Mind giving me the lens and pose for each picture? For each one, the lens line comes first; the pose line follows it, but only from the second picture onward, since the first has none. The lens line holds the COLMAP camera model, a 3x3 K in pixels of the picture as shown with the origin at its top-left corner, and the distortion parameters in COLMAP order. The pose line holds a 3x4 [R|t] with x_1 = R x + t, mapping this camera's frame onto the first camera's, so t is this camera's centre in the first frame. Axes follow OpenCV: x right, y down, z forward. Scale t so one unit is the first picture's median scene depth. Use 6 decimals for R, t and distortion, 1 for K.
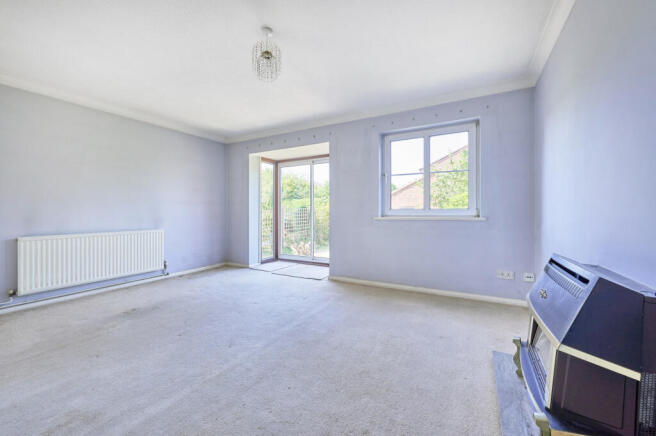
lens RADIAL K [[260.6, 0, 322.5], [0, 260.6, 212.6], [0, 0, 1]] dist [-0.001396, 0.000163]
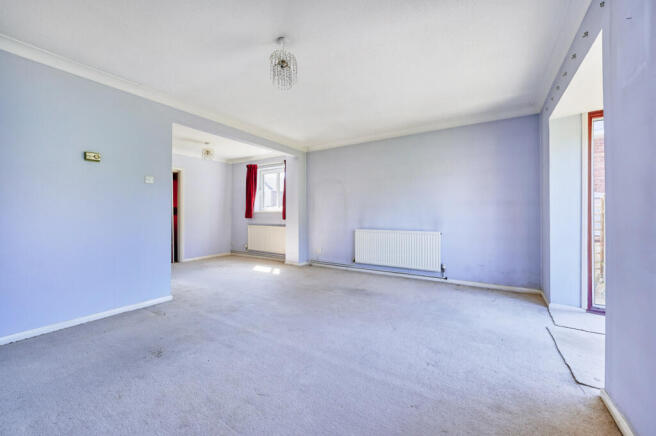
lens RADIAL K [[260.6, 0, 326.2], [0, 260.6, 214.3], [0, 0, 1]] dist [-0.001396, 0.000163]
pose [[-0.048434, 0.006866, -0.998803, 0.412665], [0.001200, 0.999976, 0.006816, -0.012266], [0.998826, -0.000868, -0.048441, 0.616228]]
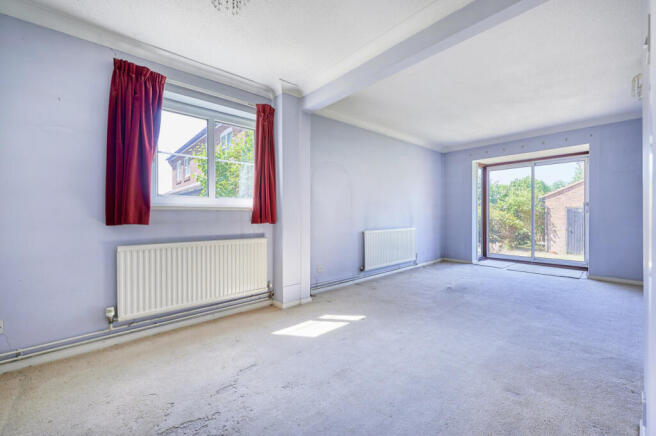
lens RADIAL K [[260.6, 0, 325.7], [0, 260.6, 219.1], [0, 0, 1]] dist [-0.001396, 0.000163]
pose [[0.943977, 0.000533, -0.330010, -0.612676], [0.004196, 0.999898, 0.013617, 0.005536], [0.329984, -0.014239, 0.943879, -0.303258]]
